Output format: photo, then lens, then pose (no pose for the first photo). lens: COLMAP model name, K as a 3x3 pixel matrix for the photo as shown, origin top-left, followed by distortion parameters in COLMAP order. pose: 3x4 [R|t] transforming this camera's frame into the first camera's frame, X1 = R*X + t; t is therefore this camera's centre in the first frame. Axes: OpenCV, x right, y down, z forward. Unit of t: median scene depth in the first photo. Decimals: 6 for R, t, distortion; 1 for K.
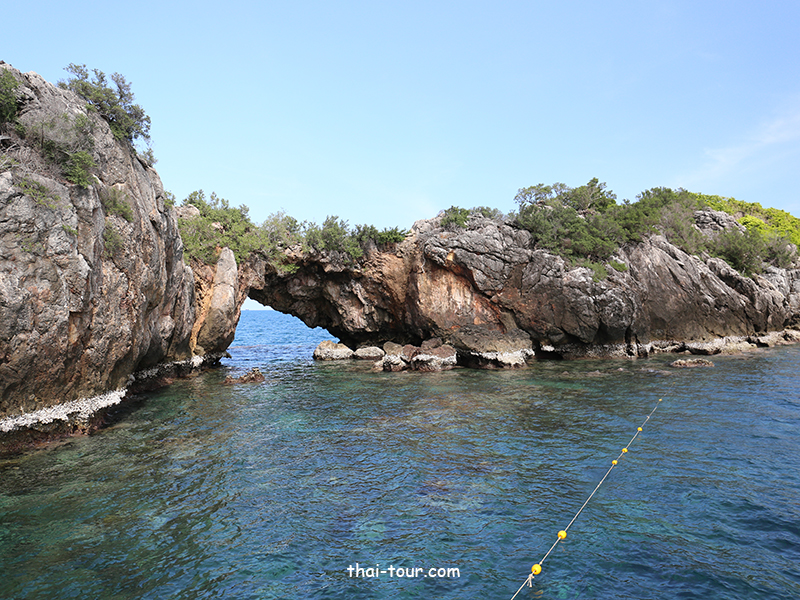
lens RADIAL K [[616.7, 0, 402.0], [0, 616.7, 301.7], [0, 0, 1]] dist [-0.118580, 0.108361]
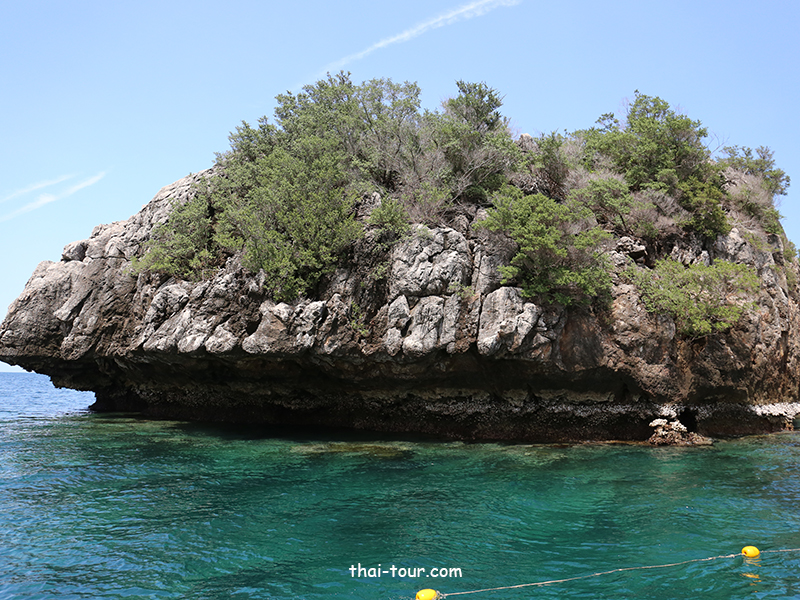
lens RADIAL K [[616.7, 0, 402.0], [0, 616.7, 301.7], [0, 0, 1]] dist [-0.118580, 0.108361]
pose [[0.737684, -0.067535, -0.671760, -0.121958], [-0.012954, 0.993385, -0.114095, 0.046523], [0.675022, 0.092868, 0.731930, -0.202091]]
